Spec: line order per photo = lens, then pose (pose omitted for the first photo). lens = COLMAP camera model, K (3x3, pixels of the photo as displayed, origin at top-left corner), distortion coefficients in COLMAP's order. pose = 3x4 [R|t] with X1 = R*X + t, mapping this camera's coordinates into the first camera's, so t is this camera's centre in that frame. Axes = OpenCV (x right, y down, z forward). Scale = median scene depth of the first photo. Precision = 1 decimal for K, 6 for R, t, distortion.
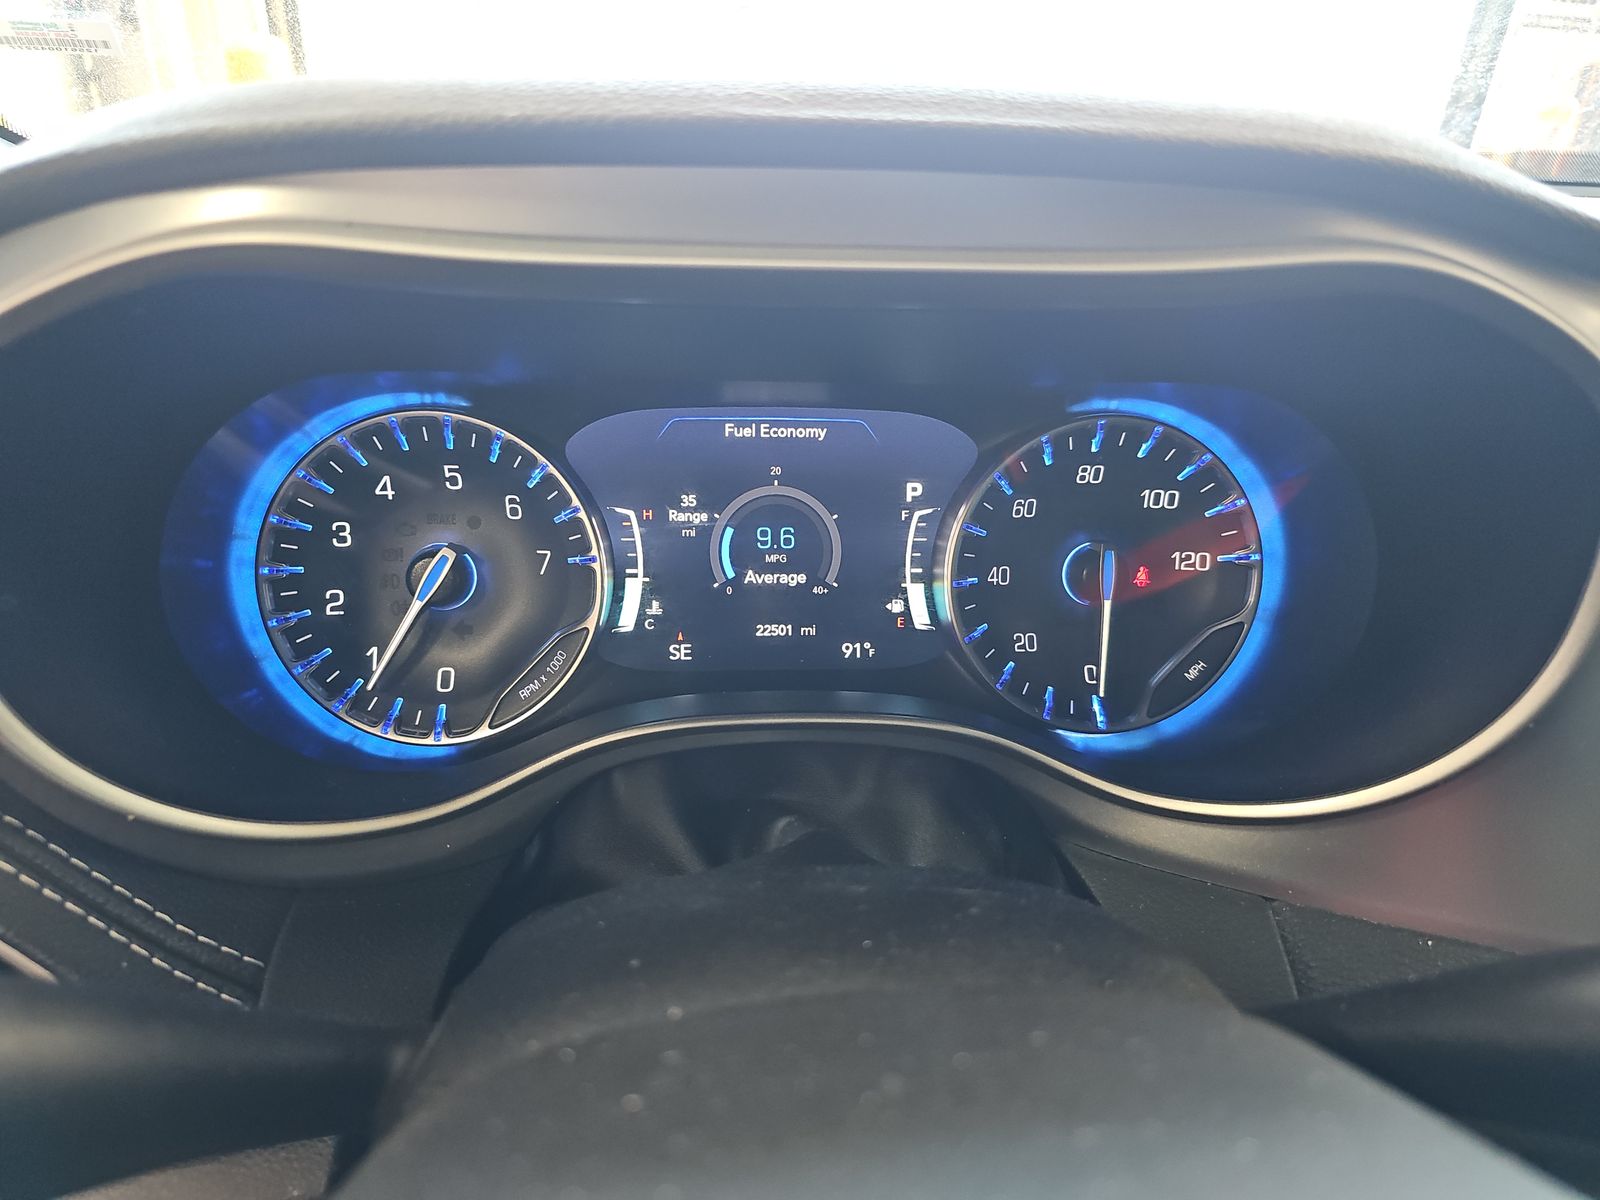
lens RADIAL K [[1045.2, 0, 820.7], [0, 1045.2, 604.3], [0, 0, 1]] dist [0.028320, -0.006398]
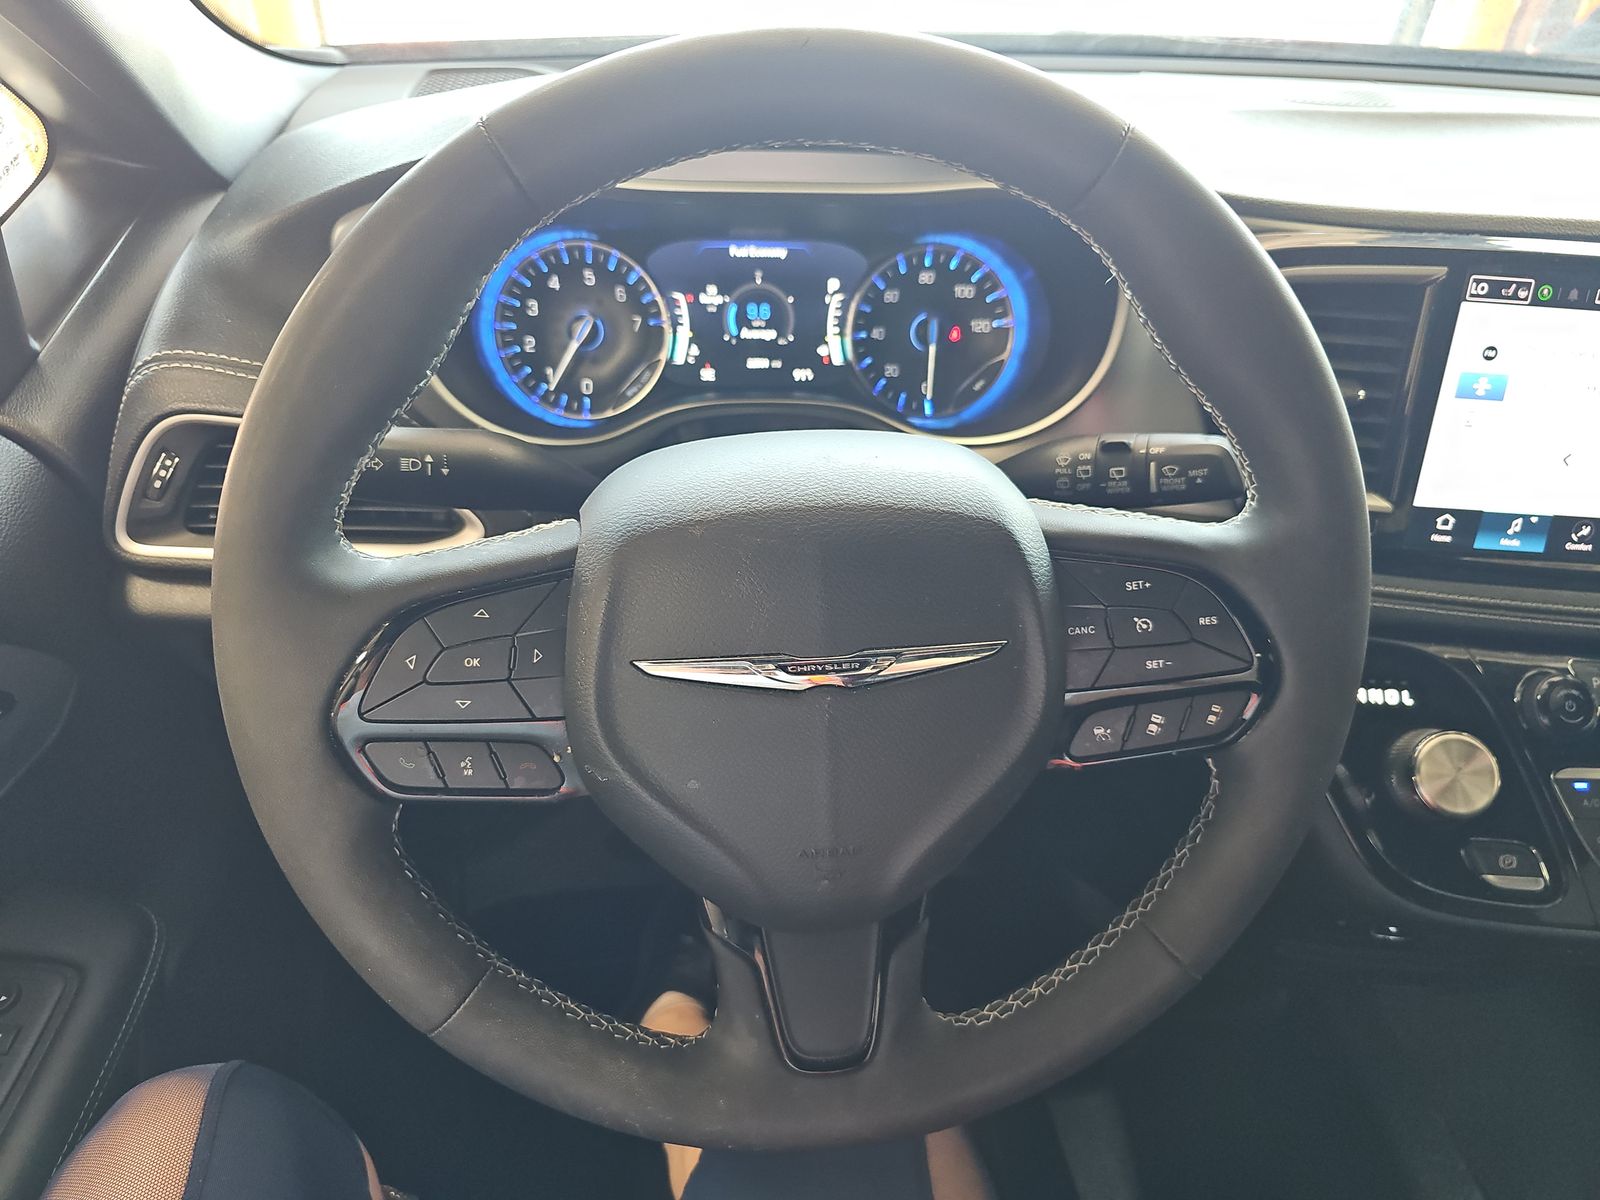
lens RADIAL K [[1045.2, 0, 820.7], [0, 1045.2, 604.3], [0, 0, 1]] dist [0.028320, -0.006398]
pose [[0.999801, 0.011389, -0.016393, 0.107585], [-0.007964, 0.980654, 0.195587, 0.084862], [0.018304, -0.195418, 0.980549, -0.964180]]
